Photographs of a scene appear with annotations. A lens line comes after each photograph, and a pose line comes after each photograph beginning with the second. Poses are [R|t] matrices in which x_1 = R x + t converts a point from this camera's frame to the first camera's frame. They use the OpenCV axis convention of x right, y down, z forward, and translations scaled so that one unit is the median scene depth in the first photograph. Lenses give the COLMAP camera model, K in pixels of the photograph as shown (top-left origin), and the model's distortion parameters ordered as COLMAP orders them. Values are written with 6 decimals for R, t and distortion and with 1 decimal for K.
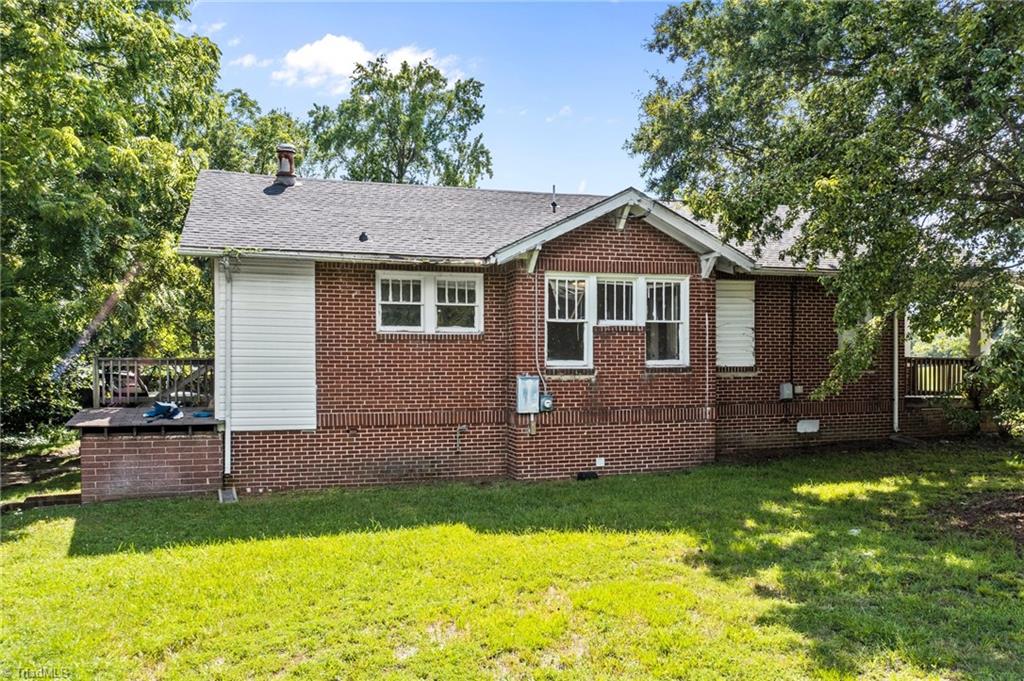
lens RADIAL K [[858.5, 0, 521.3], [0, 858.5, 361.0], [0, 0, 1]] dist [-0.043308, 0.012940]
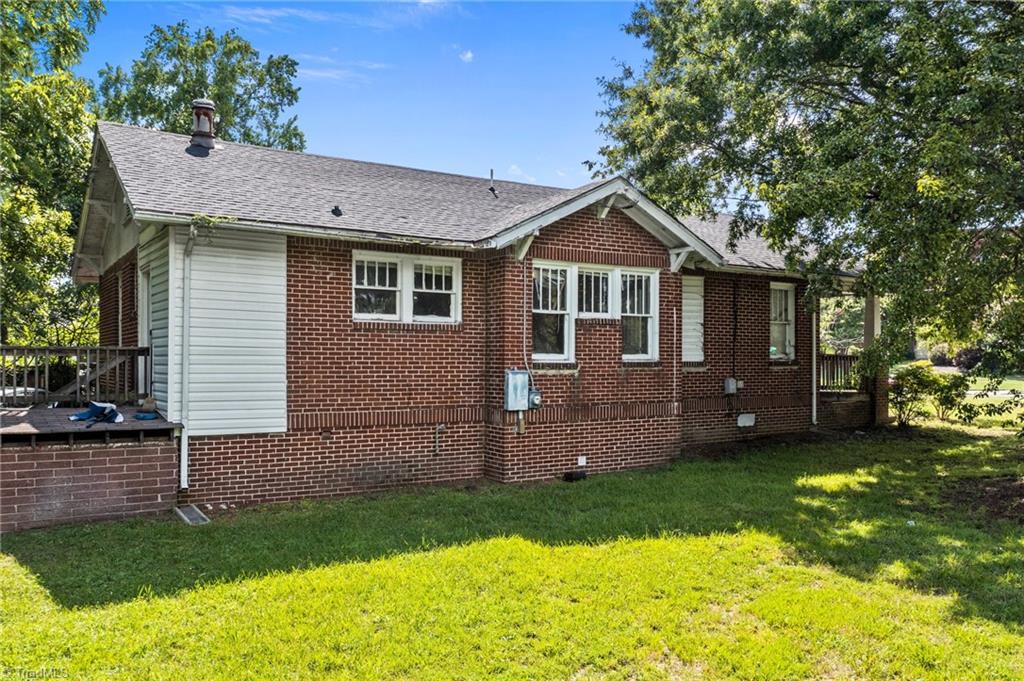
lens RADIAL K [[850.4, 0, 512.0], [0, 850.4, 340.5], [0, 0, 1]] dist [-0.040583, 0.002718]
pose [[0.957520, 0.012904, 0.288079, -0.257839], [-0.007883, 0.999796, -0.018584, 0.002164], [-0.288260, 0.015524, 0.957426, 0.117619]]
